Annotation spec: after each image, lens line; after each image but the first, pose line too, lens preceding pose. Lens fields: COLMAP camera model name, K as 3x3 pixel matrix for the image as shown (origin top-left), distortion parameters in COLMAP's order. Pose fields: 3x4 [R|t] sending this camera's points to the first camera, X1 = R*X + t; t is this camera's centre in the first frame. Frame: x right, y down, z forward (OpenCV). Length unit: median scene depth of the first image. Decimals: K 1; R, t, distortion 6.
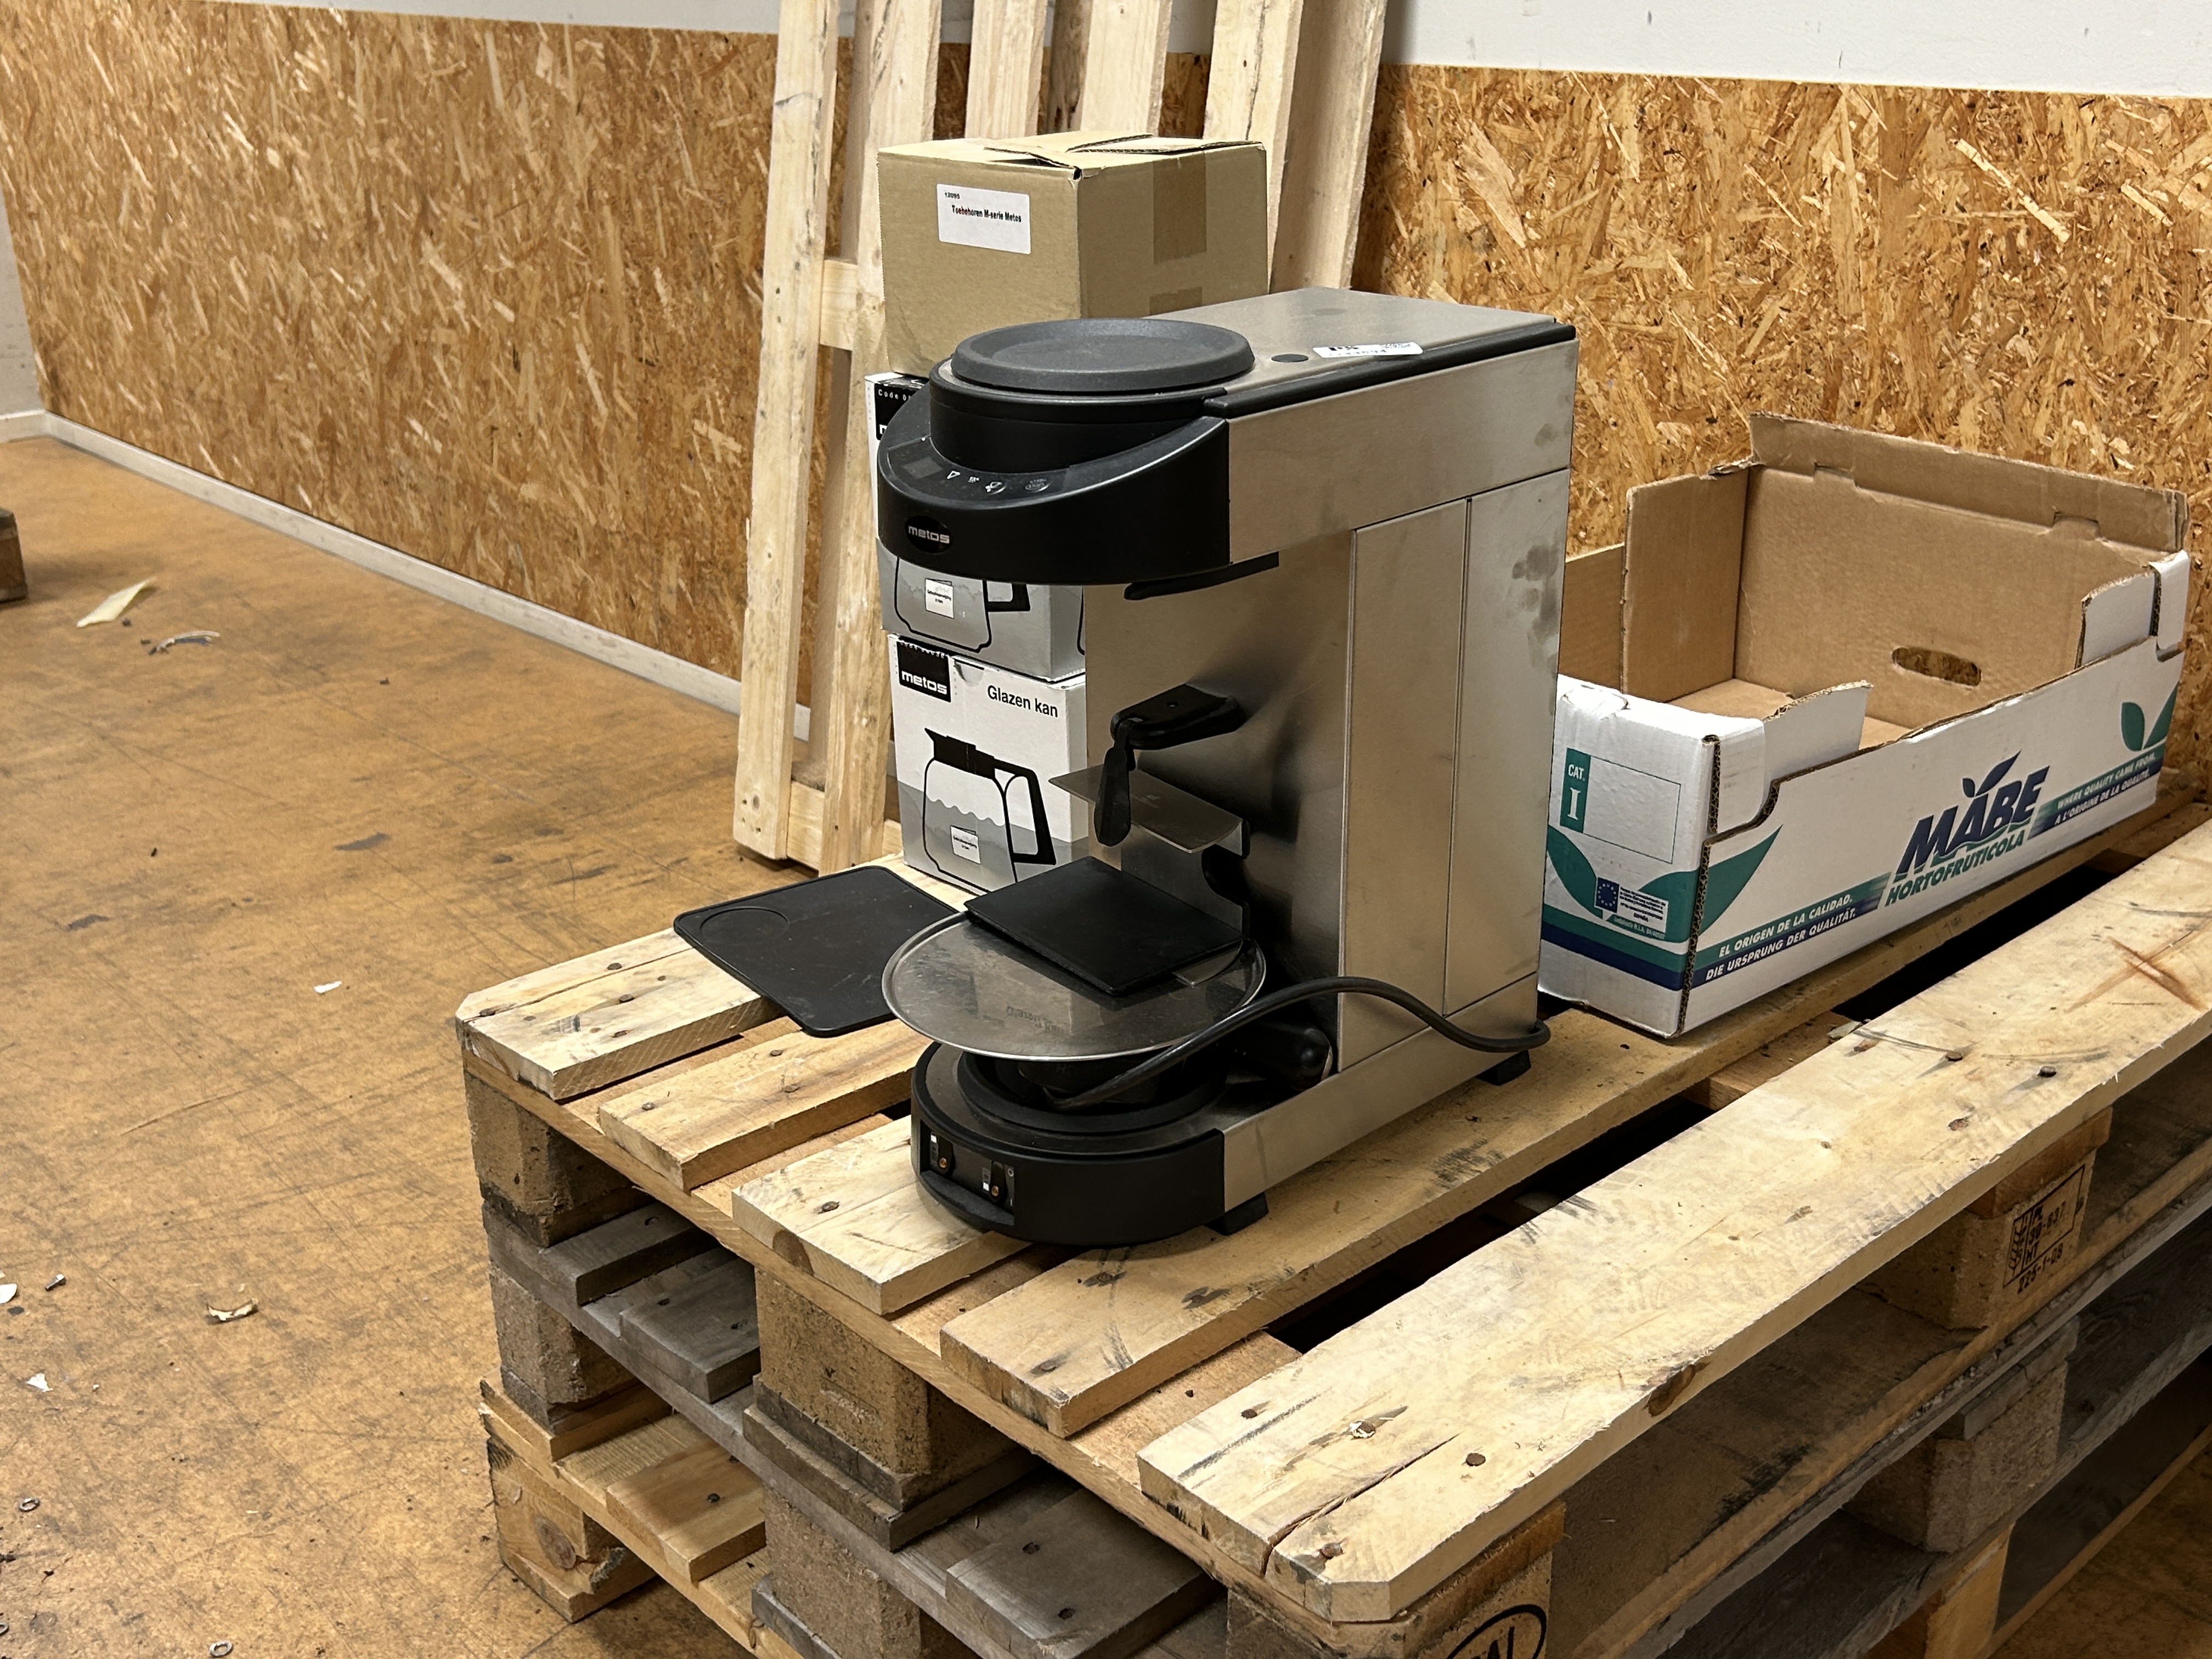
lens RADIAL K [[2264.2, 0, 1160.0], [0, 2264.2, 871.0], [0, 0, 1]] dist [0.016909, -0.006193]
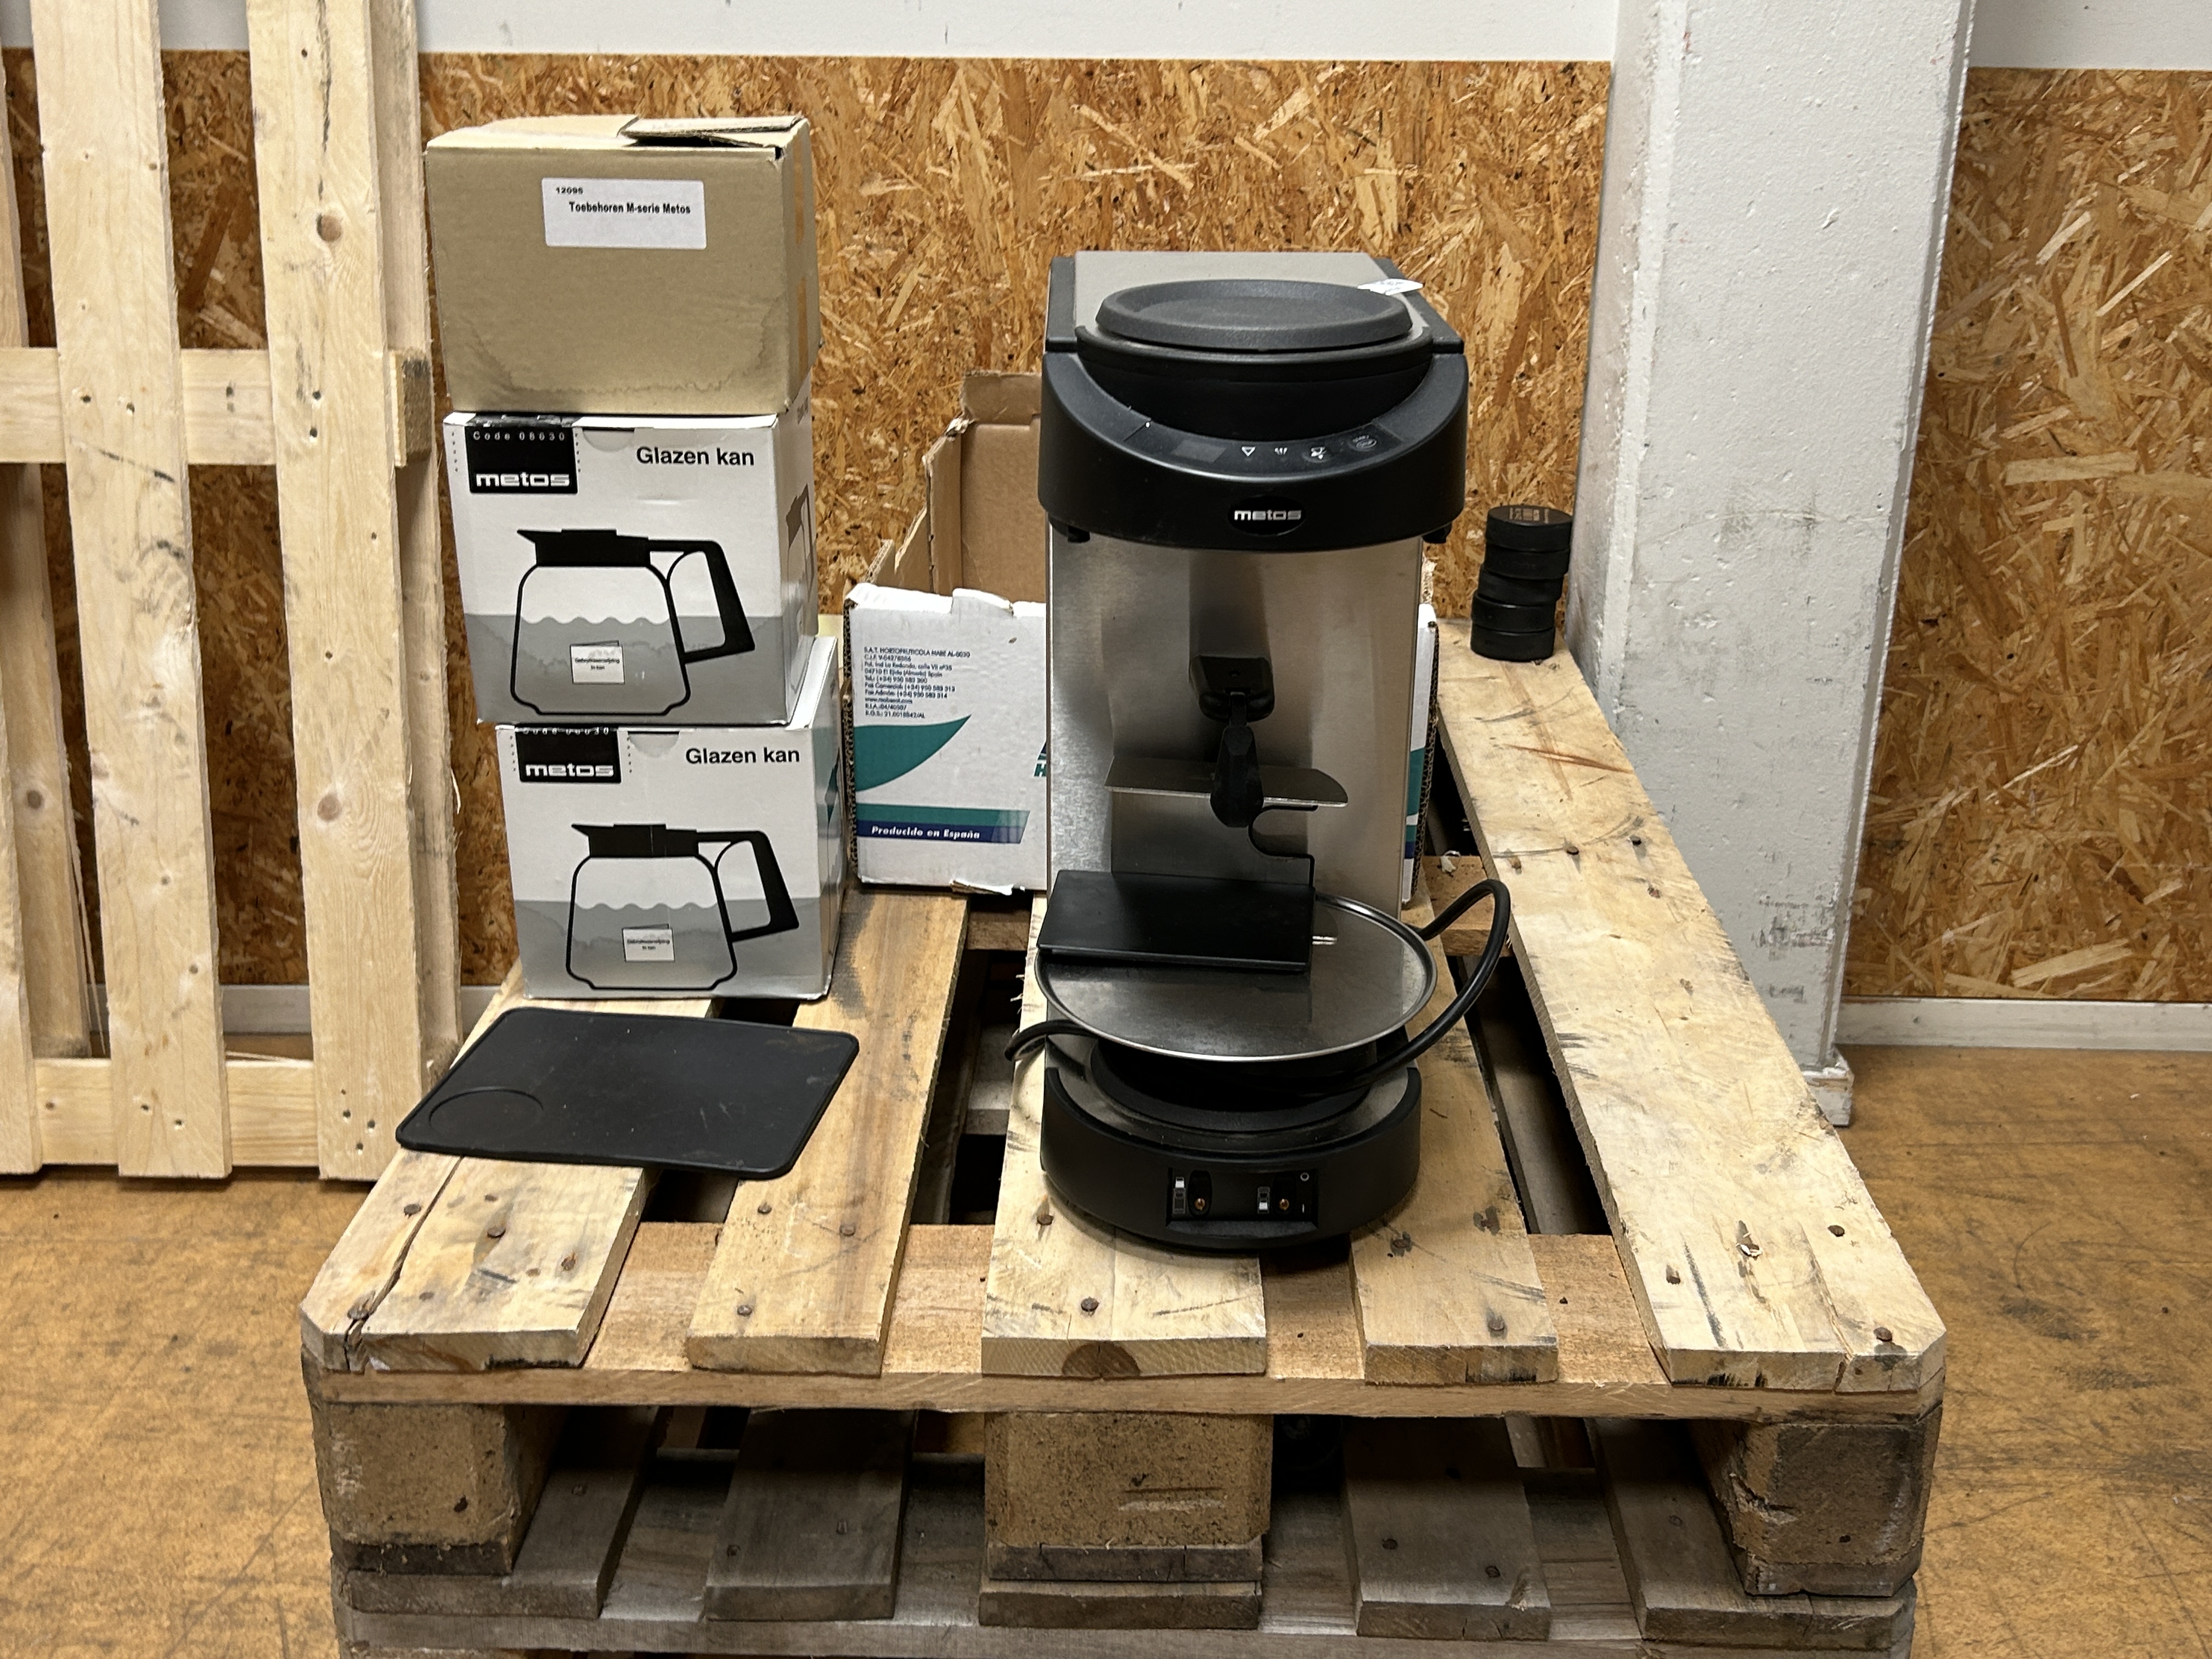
lens RADIAL K [[2252.4, 0, 1106.0], [0, 2252.4, 829.5], [0, 0, 1]] dist [0.159440, -0.462694]
pose [[0.700243, -0.247173, 0.669750, -0.464392], [0.264340, 0.961240, 0.078372, -0.065697], [-0.663162, 0.122162, 0.738440, 0.213089]]
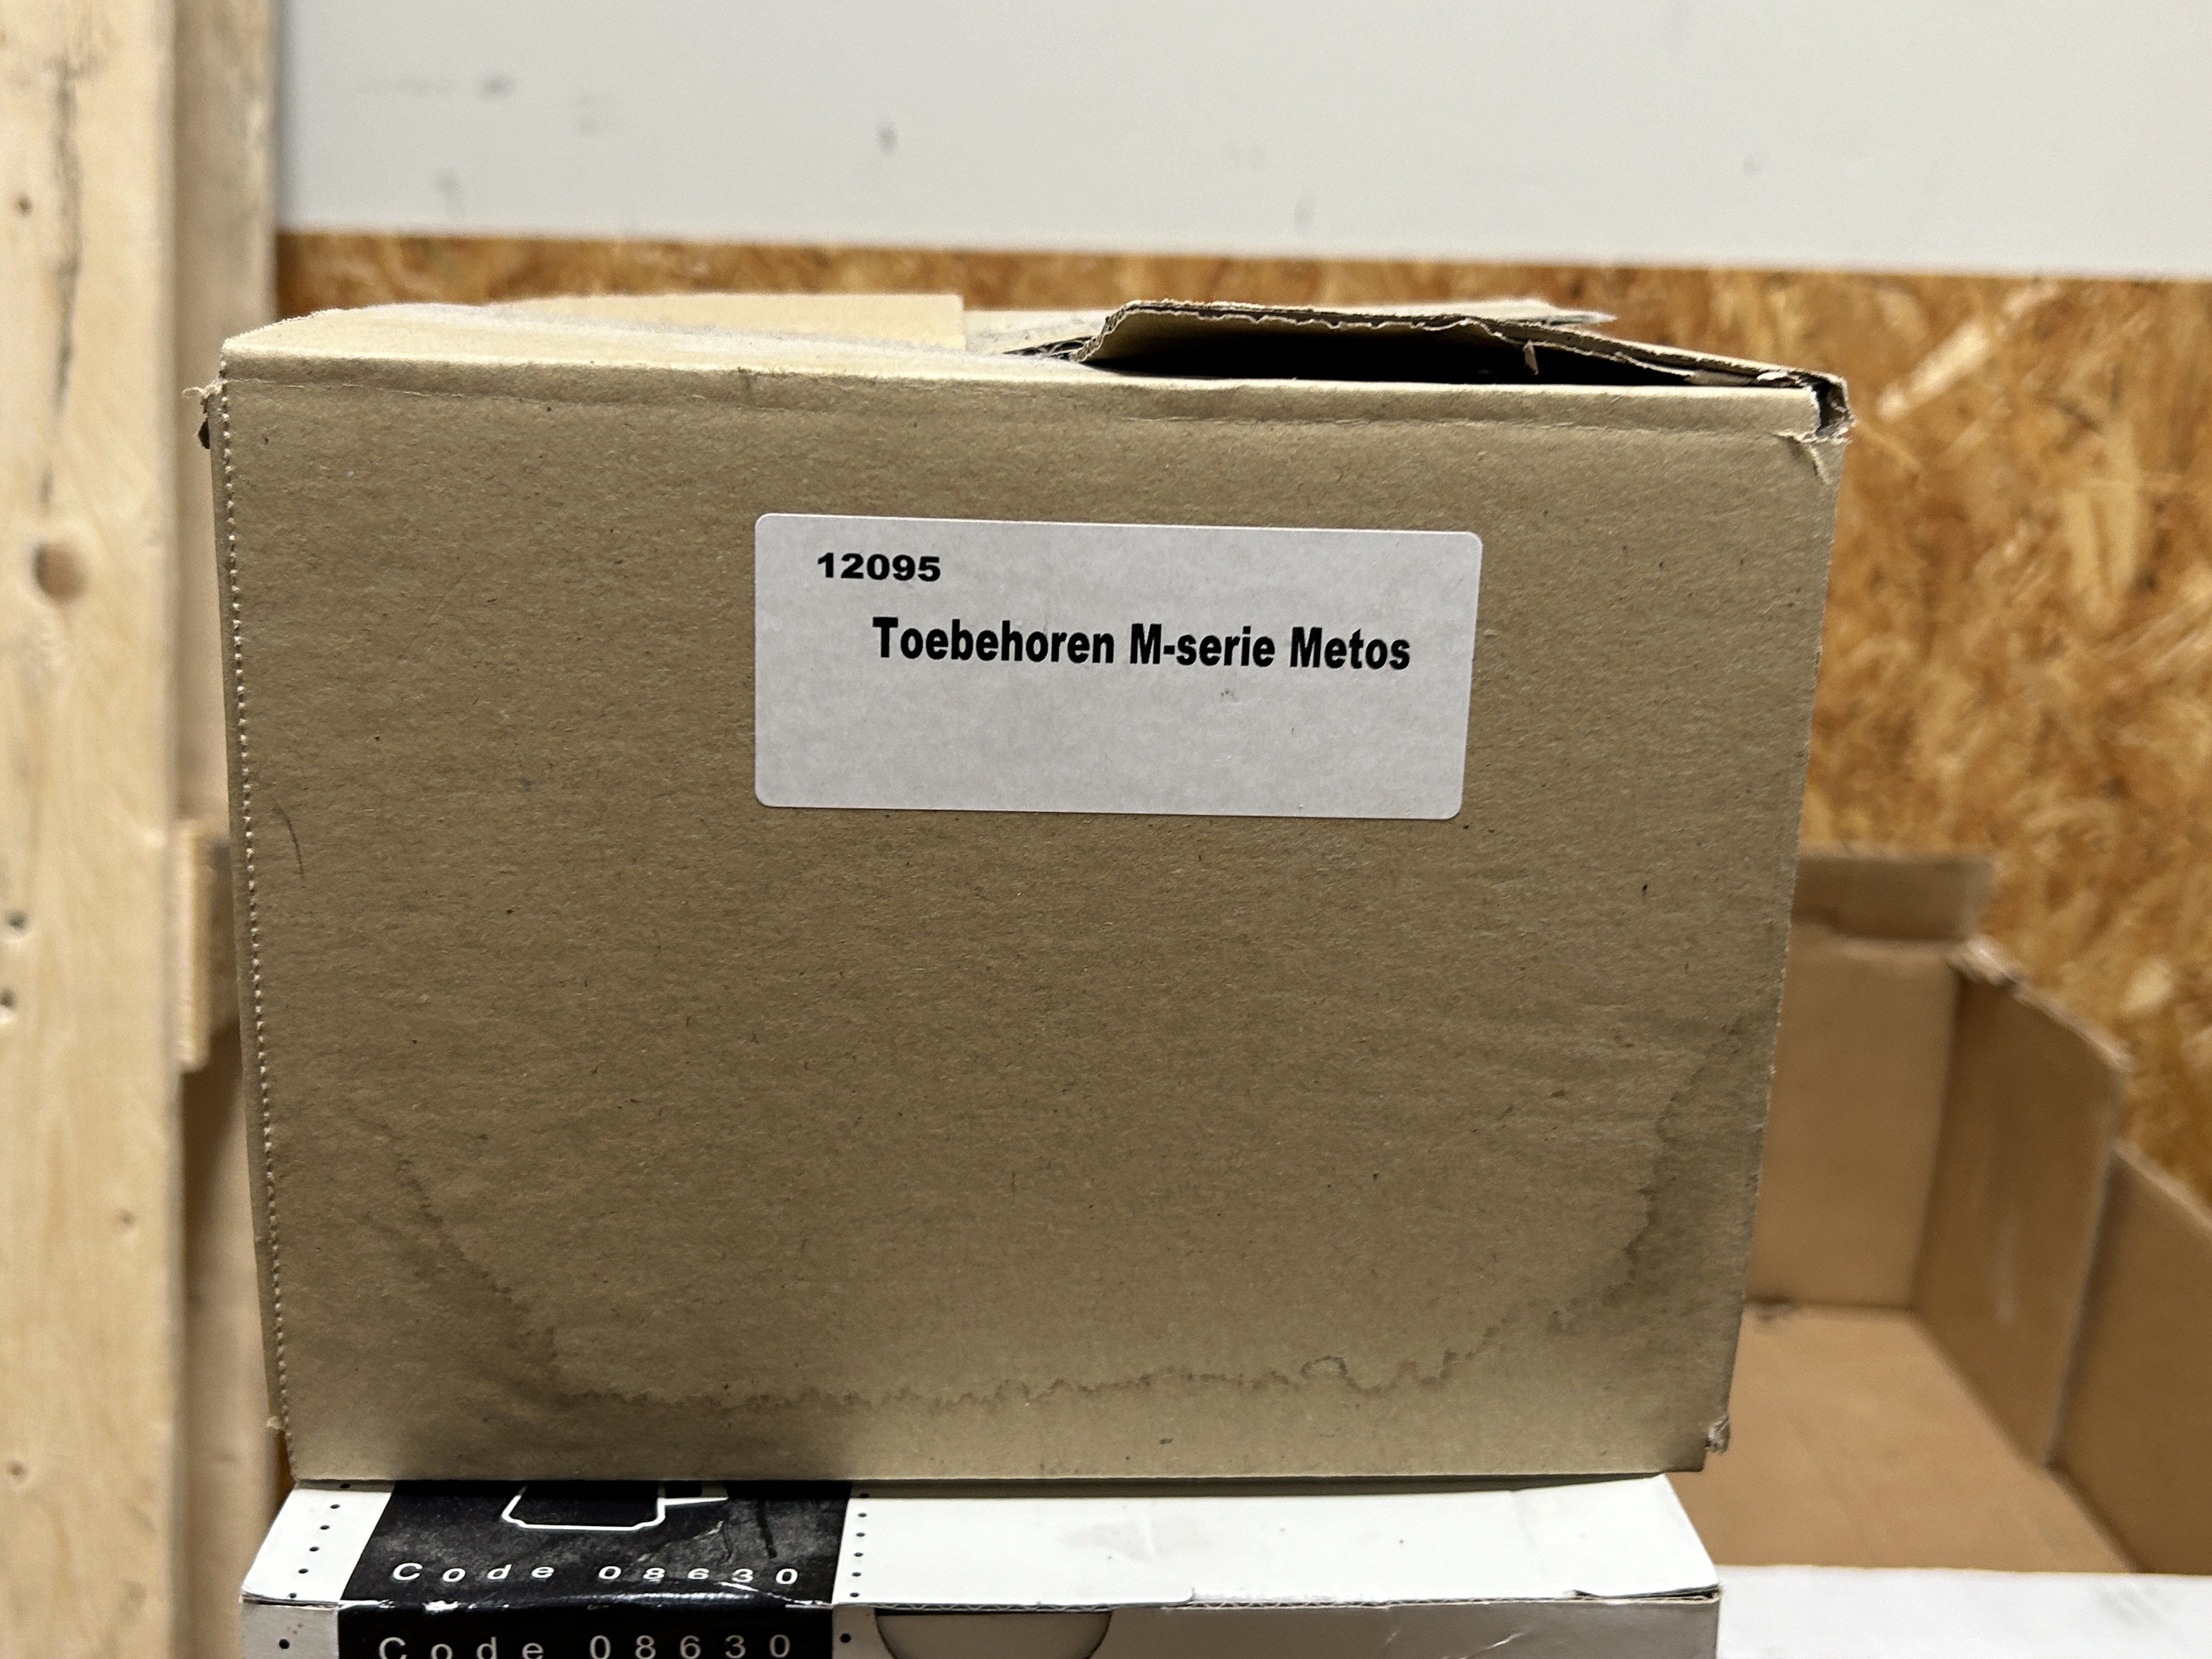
lens RADIAL K [[2345.5, 0, 1106.0], [0, 2345.5, 829.5], [0, 0, 1]] dist [0.020083, -0.043177]
pose [[0.667451, -0.157062, 0.727901, -0.176713], [0.259239, 0.965365, -0.029409, -0.213290], [-0.698072, 0.208329, 0.685051, 0.688066]]
